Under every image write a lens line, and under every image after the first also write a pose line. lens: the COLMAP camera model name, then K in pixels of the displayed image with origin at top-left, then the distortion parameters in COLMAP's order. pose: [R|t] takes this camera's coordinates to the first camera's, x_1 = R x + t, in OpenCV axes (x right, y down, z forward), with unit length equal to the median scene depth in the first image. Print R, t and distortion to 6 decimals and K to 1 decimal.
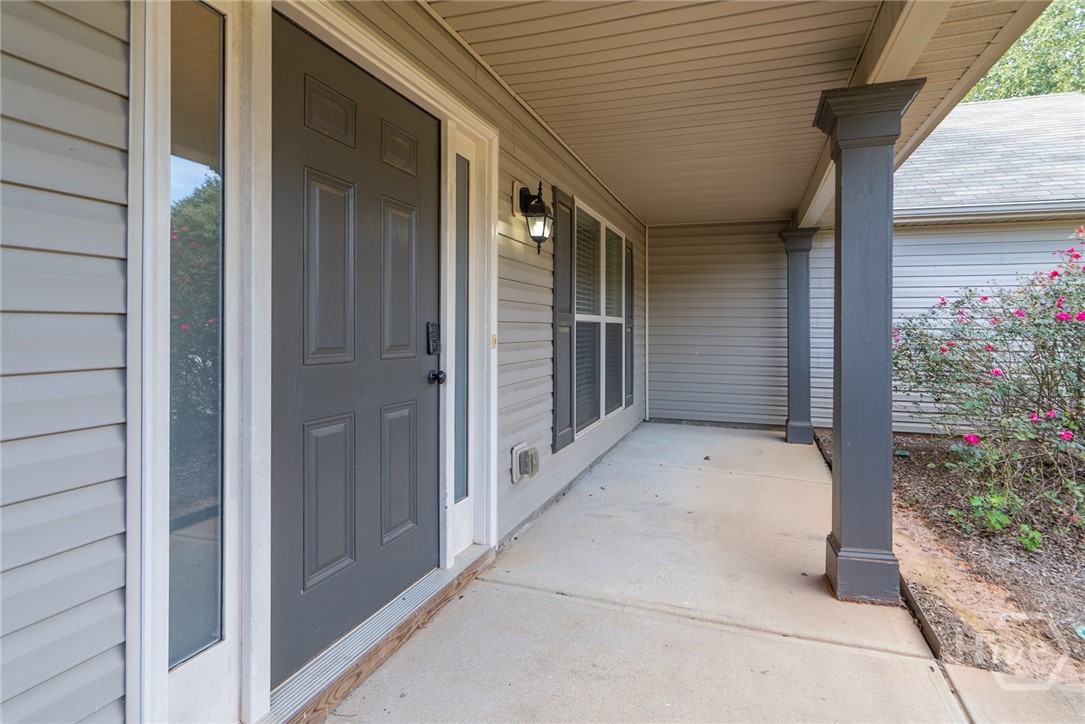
lens RADIAL K [[499.9, 0, 592.1], [0, 499.9, 326.5], [0, 0, 1]] dist [-0.001514, 0.000601]
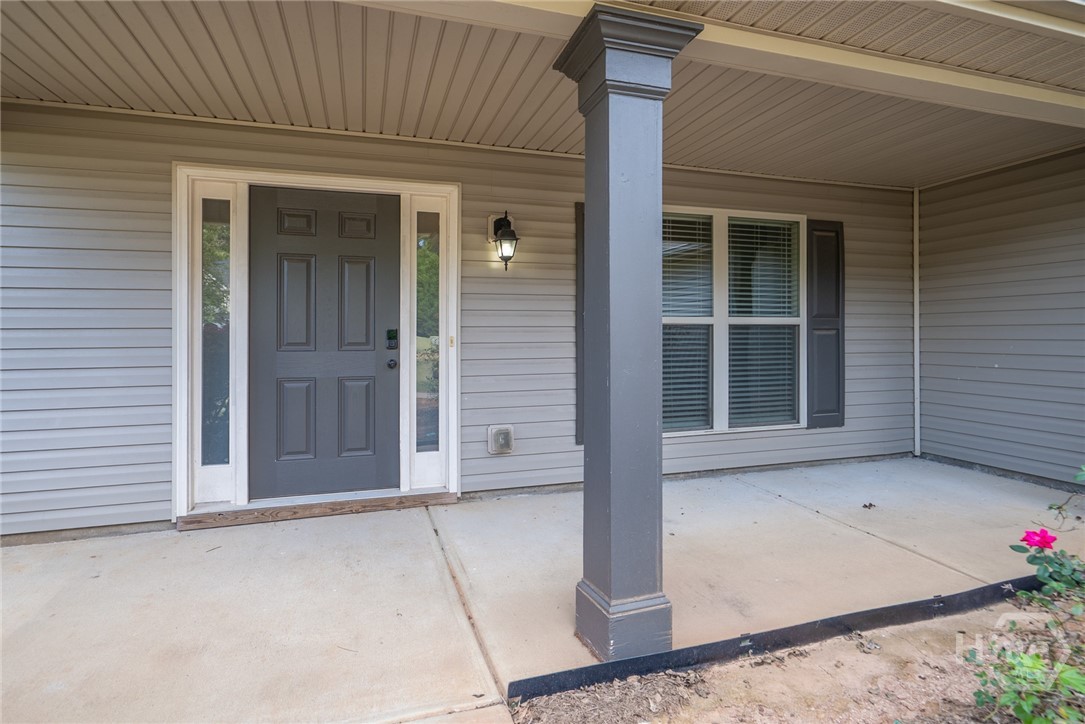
lens RADIAL K [[499.9, 0, 558.2], [0, 499.9, 335.7], [0, 0, 1]] dist [-0.001514, 0.000601]
pose [[0.621958, -0.002471, -0.783047, 0.927730], [0.009329, 0.999947, 0.004255, 0.010390], [0.782995, -0.009951, 0.621949, 0.337636]]
